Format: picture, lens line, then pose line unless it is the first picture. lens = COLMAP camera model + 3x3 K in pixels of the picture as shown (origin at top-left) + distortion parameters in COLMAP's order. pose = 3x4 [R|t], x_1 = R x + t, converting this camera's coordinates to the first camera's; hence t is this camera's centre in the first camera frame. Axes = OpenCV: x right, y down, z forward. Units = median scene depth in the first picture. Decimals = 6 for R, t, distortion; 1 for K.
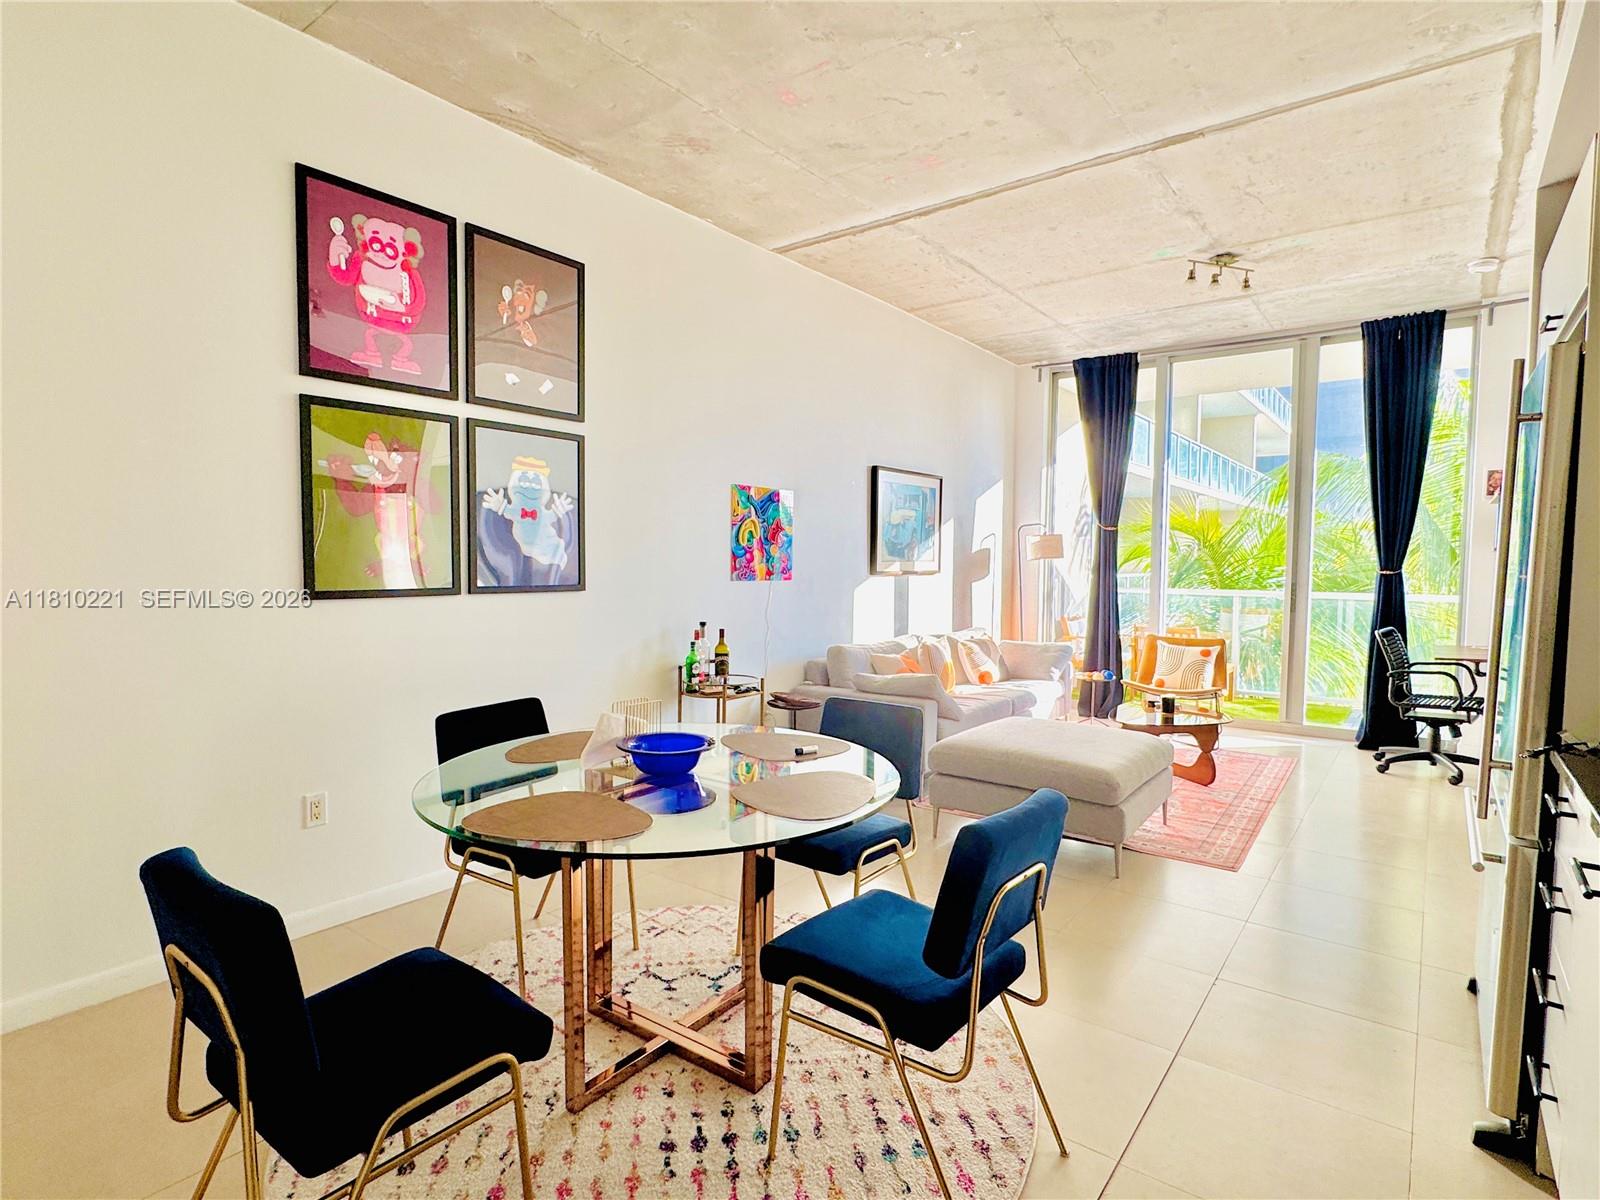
lens RADIAL K [[835.5, 0, 797.2], [0, 835.5, 605.3], [0, 0, 1]] dist [-0.010394, 0.000880]
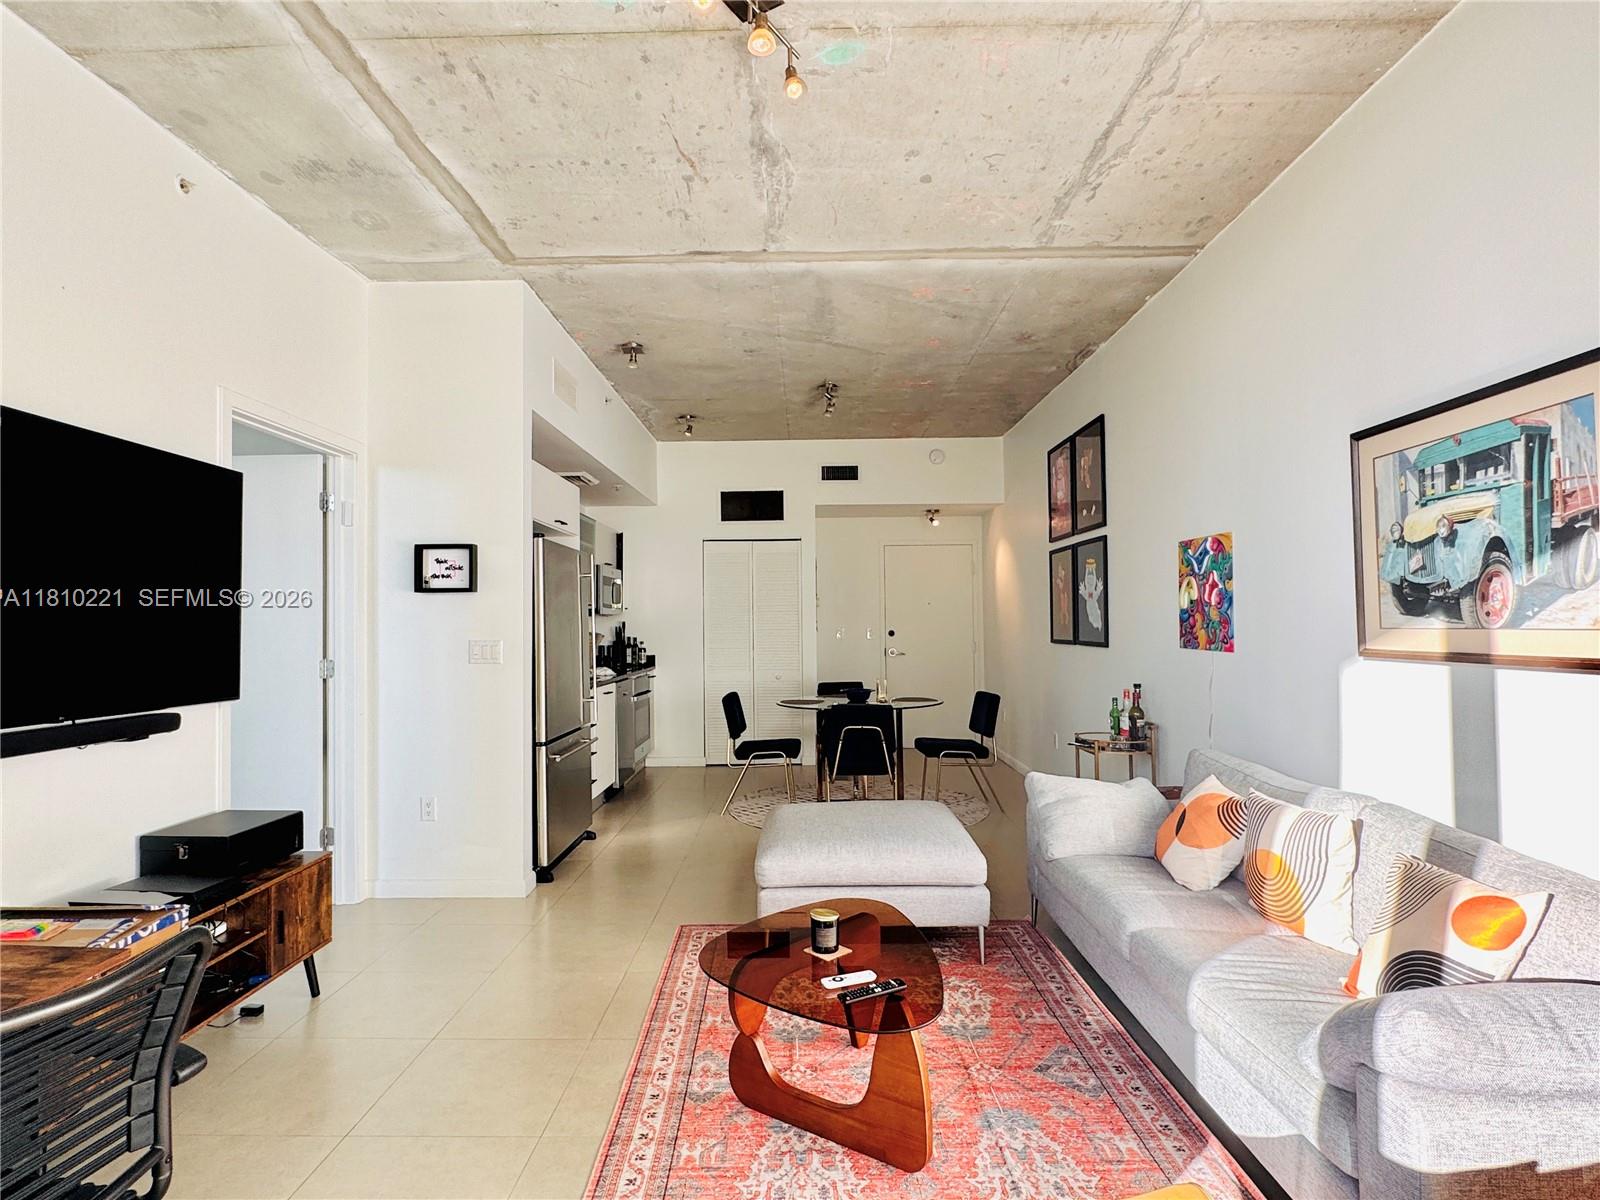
lens RADIAL K [[837.2, 0, 791.8], [0, 837.2, 606.0], [0, 0, 1]] dist [-0.002578, 0.001072]
pose [[-0.803663, -0.012155, -0.594961, 0.987148], [-0.031008, 0.999288, 0.021471, -0.099562], [0.594277, 0.035704, -0.803468, 1.809720]]
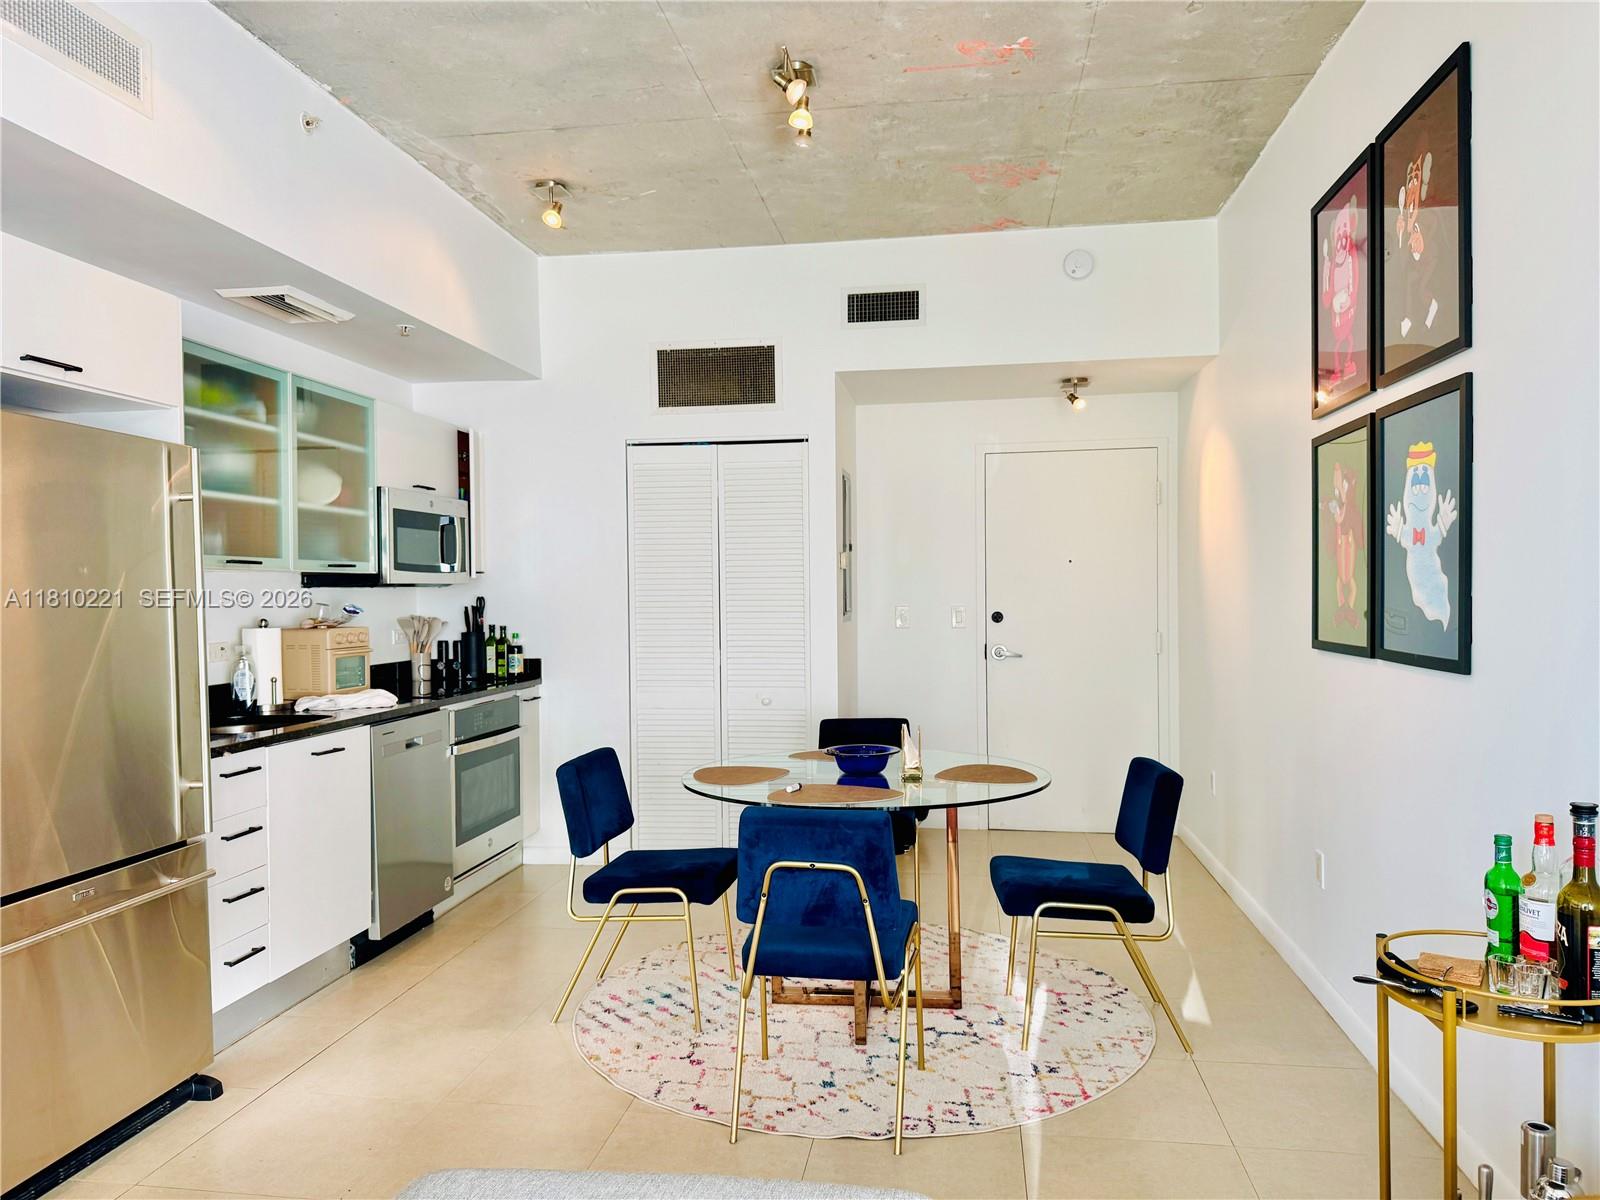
lens RADIAL K [[1119.8, 0, 802.7], [0, 1119.8, 607.7], [0, 0, 1]] dist [0.106581, -0.166631]
pose [[-0.872902, 0.008505, -0.487821, 0.442932], [-0.024936, 0.997764, 0.062015, -0.092622], [0.487258, 0.066297, -0.870738, 1.417982]]
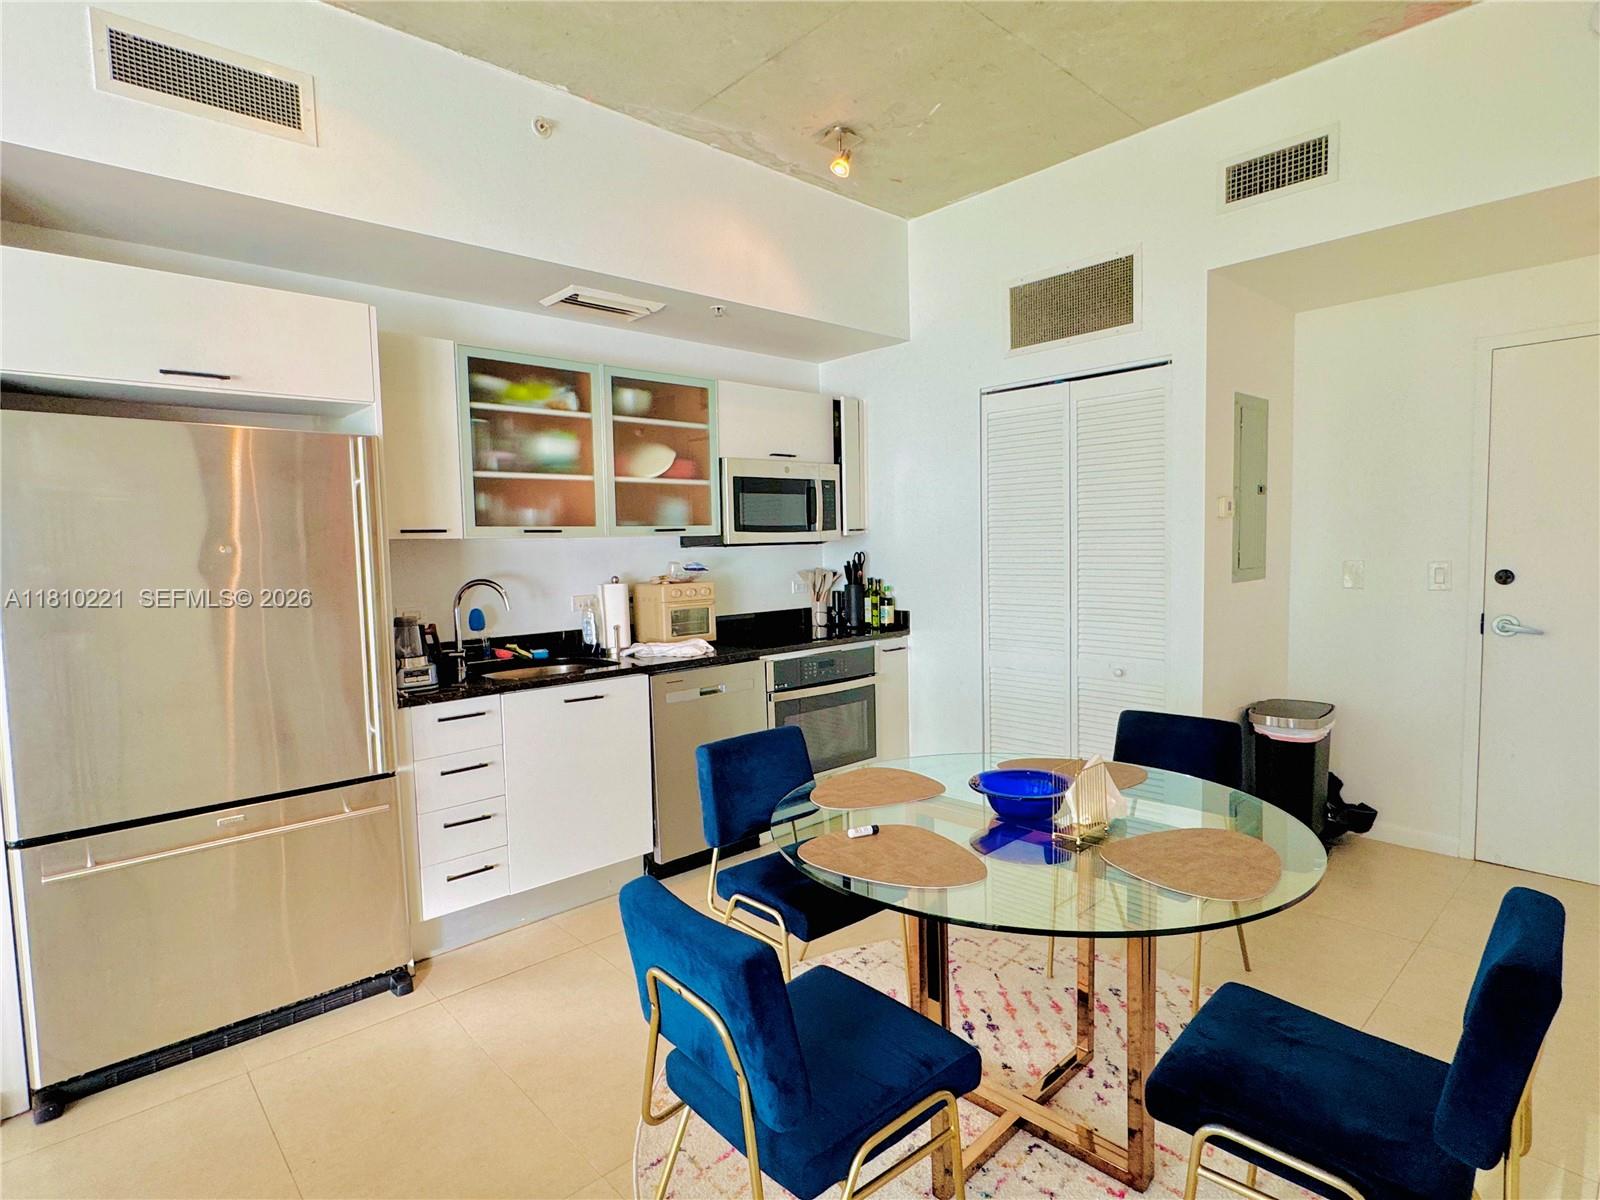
lens RADIAL K [[835.5, 0, 797.2], [0, 835.5, 605.3], [0, 0, 1]] dist [-0.010394, 0.000880]
pose [[-0.985534, 0.004893, 0.169410, -0.037609], [0.027620, 0.990857, 0.132060, -0.089561], [-0.167215, 0.134829, -0.976658, 1.107316]]
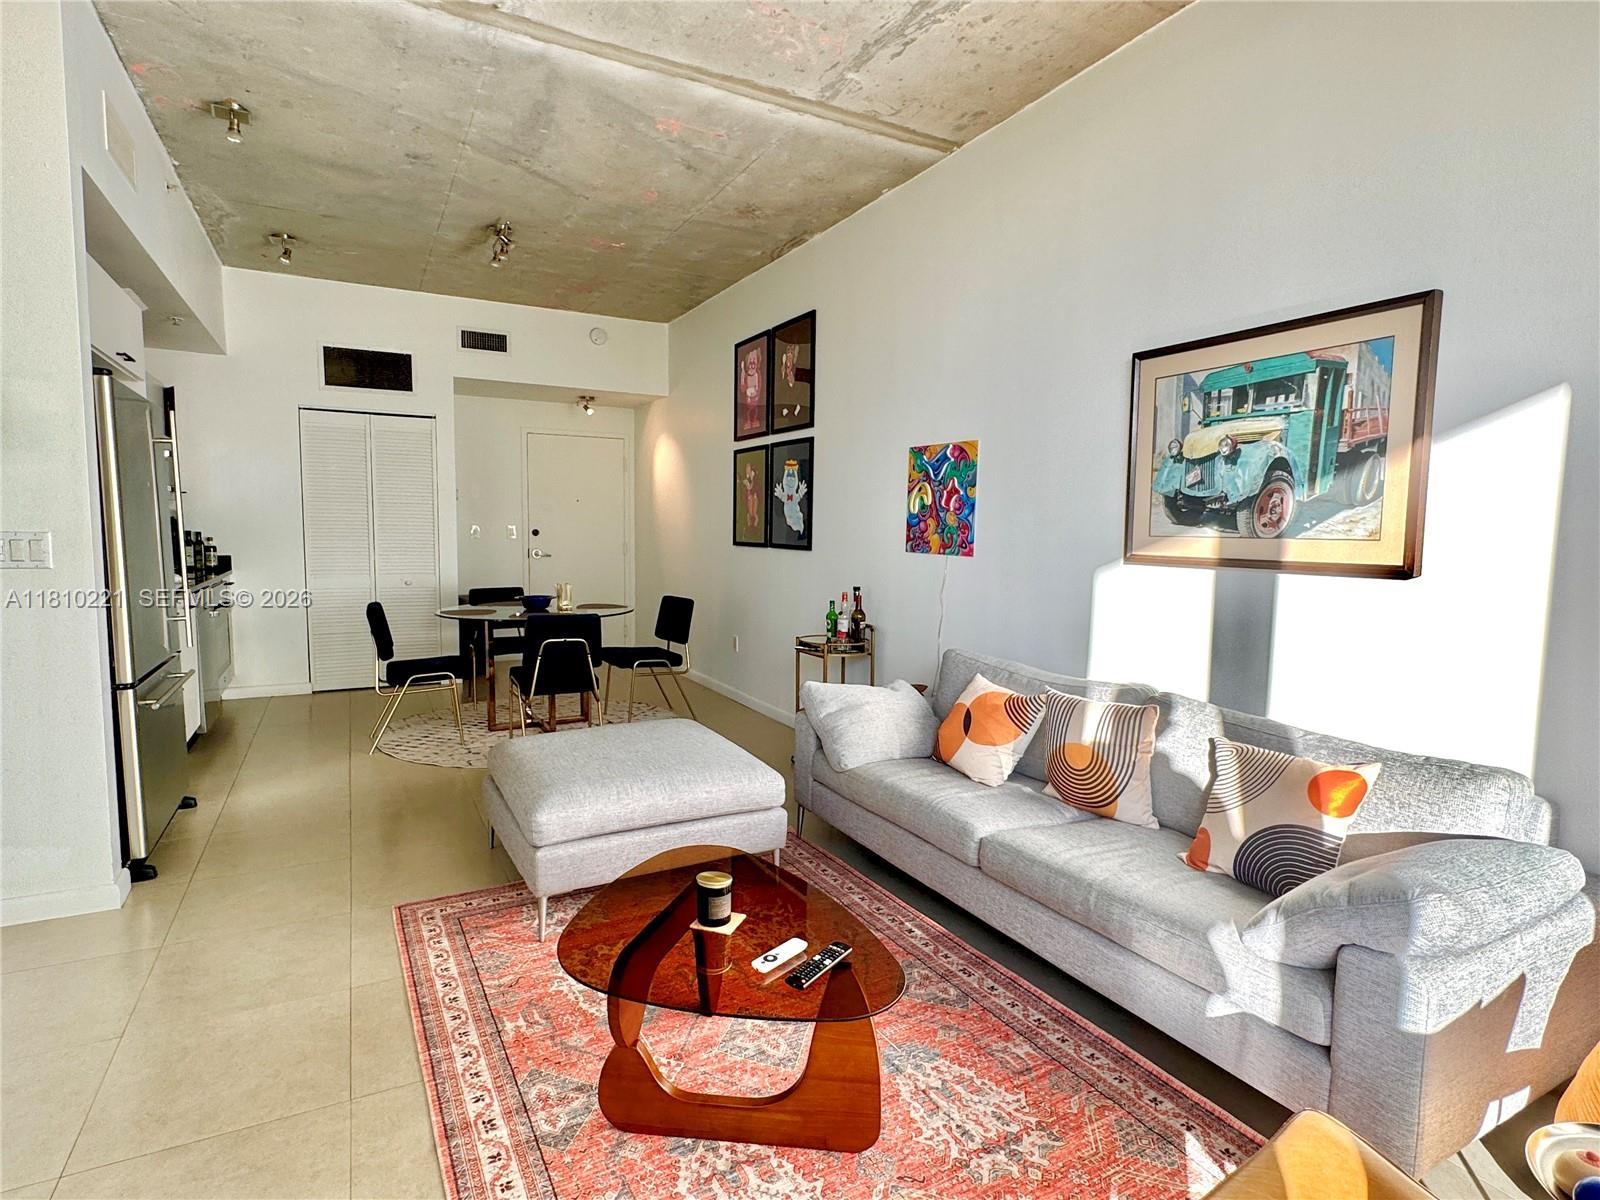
lens RADIAL K [[837.2, 0, 791.8], [0, 837.2, 606.0], [0, 0, 1]] dist [-0.002578, 0.001072]
pose [[-0.417641, 0.073132, -0.905664, 1.019753], [-0.070448, 0.991149, 0.112521, -0.080395], [0.905877, 0.110795, -0.408792, 1.558795]]
